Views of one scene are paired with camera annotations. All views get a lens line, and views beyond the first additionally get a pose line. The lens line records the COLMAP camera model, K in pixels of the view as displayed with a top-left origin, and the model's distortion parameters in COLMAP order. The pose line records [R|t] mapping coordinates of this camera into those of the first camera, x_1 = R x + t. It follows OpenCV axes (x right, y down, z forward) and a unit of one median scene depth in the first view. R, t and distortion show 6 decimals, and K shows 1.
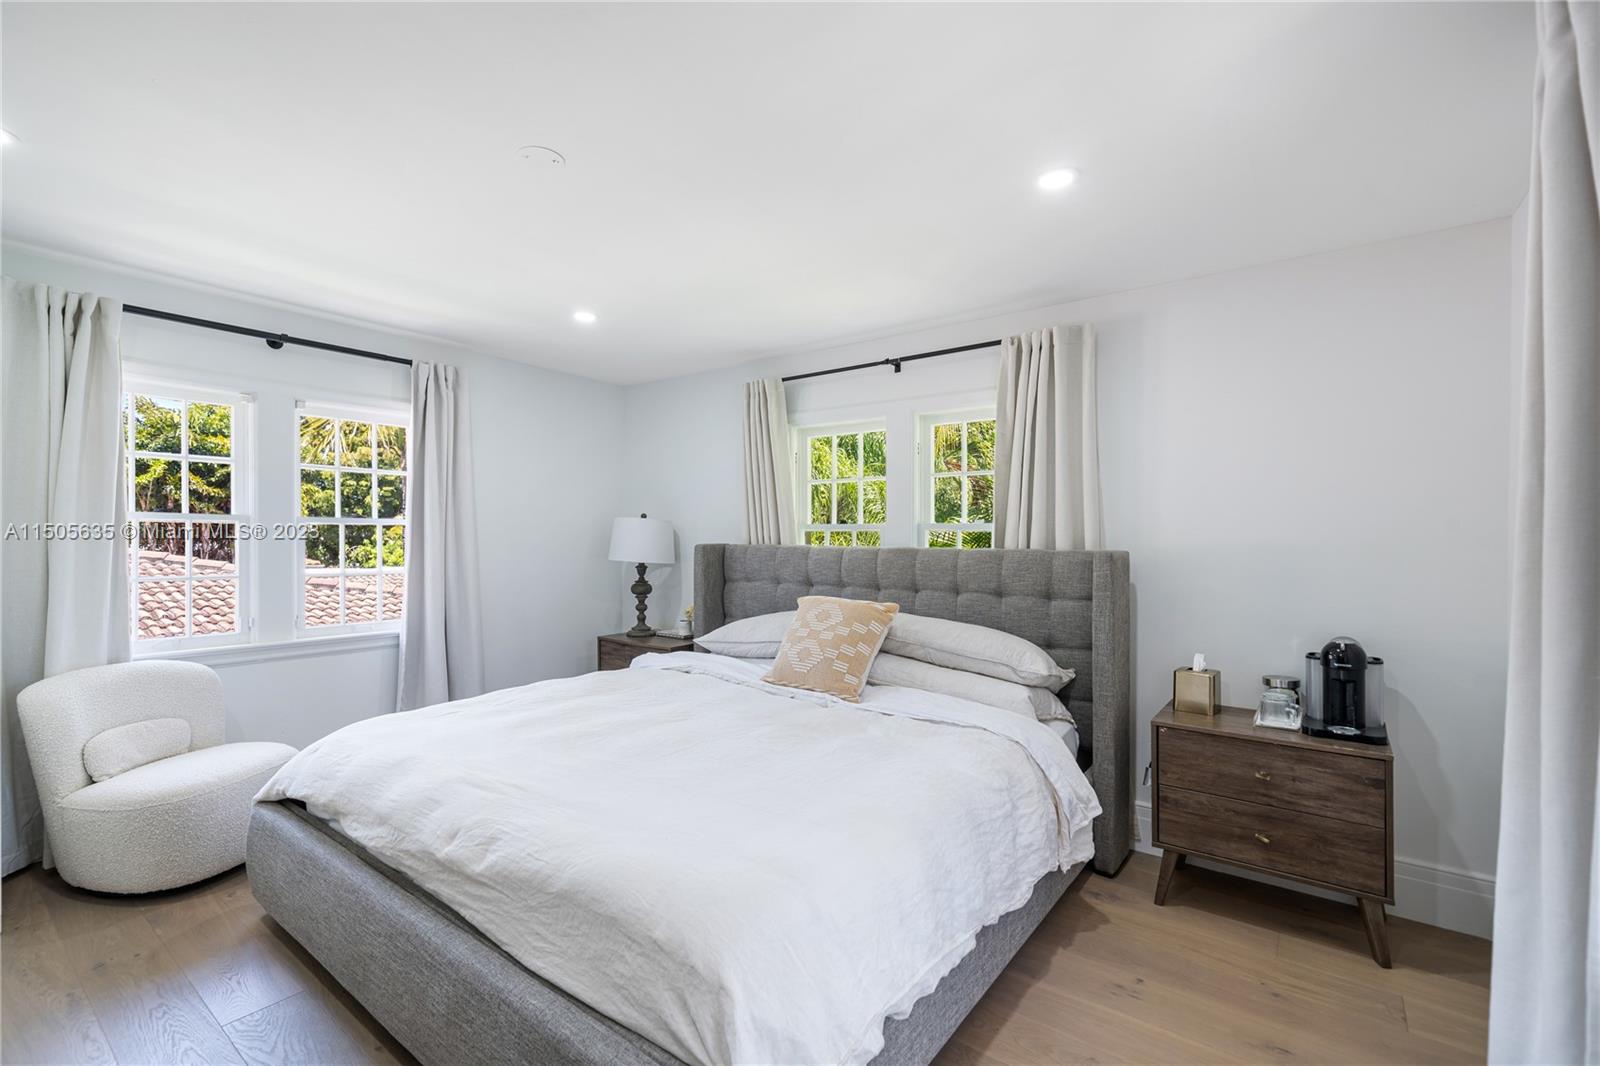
lens RADIAL K [[702.3, 0, 800.0], [0, 702.3, 533.0], [0, 0, 1]] dist [-0.000897, 0.000141]
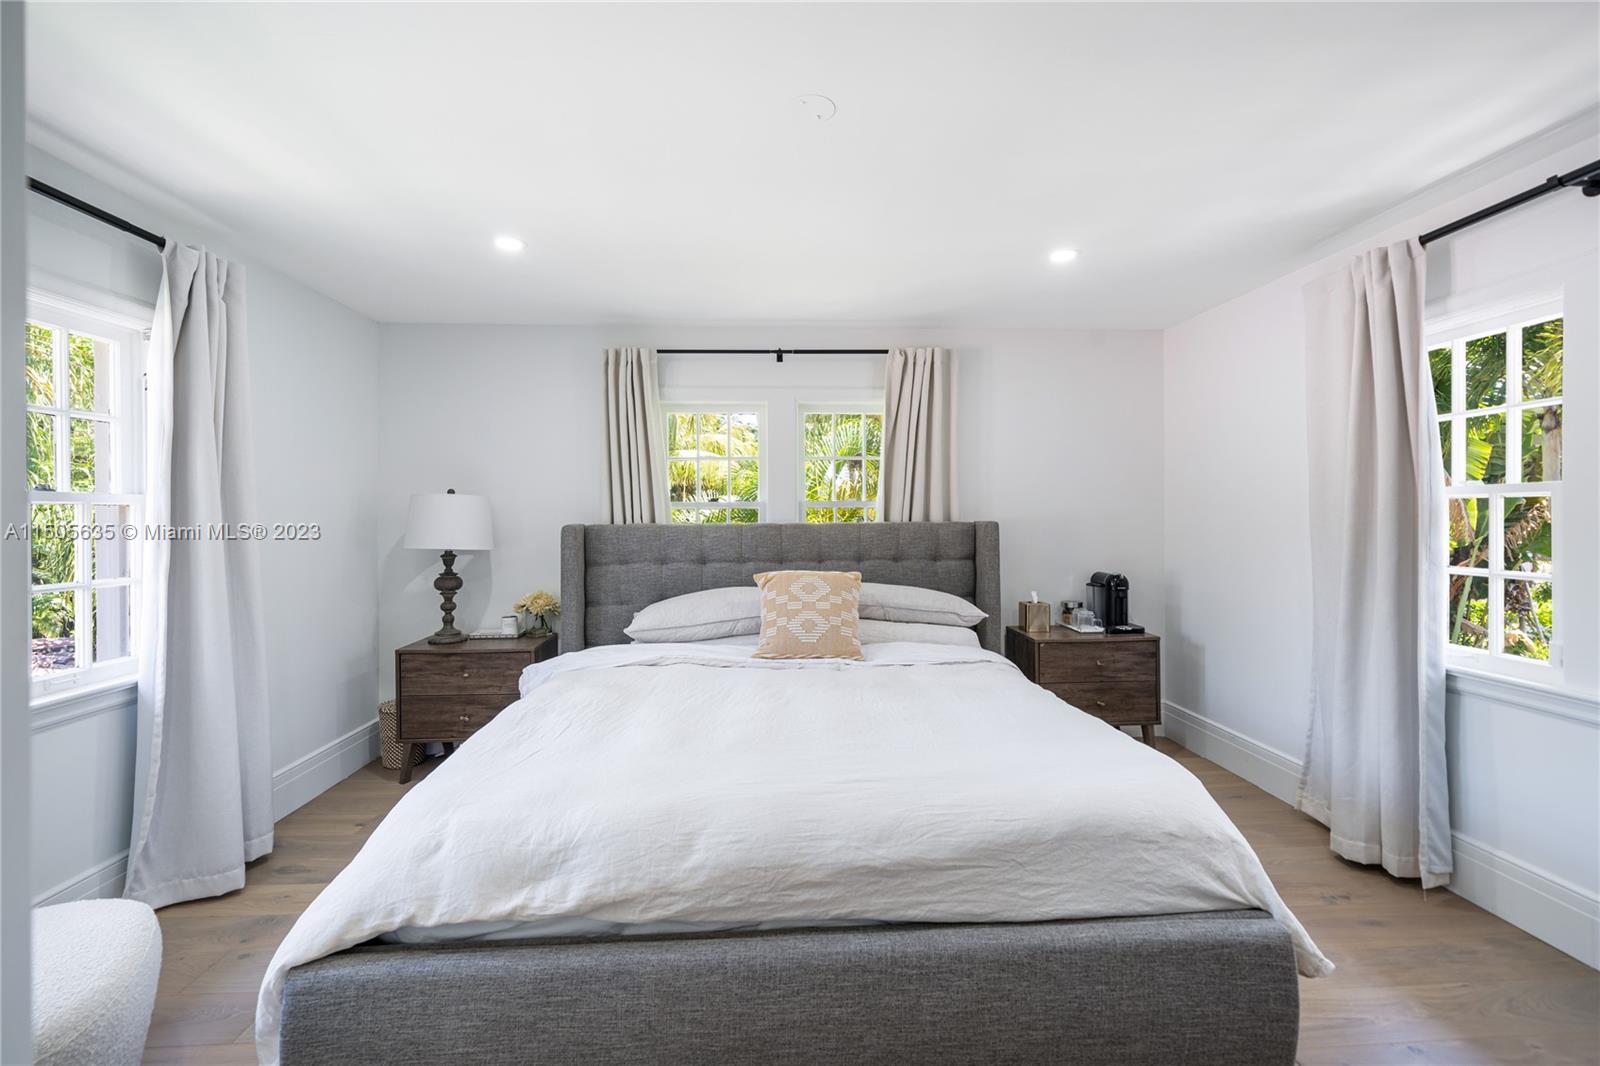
lens RADIAL K [[693.4, 0, 798.7], [0, 693.4, 506.7], [0, 0, 1]] dist [0.001977, -0.000044]
pose [[0.756600, -0.007341, 0.653837, -0.627926], [0.009152, 0.999958, 0.000636, -0.006473], [-0.653814, 0.005502, 0.756635, 0.199865]]
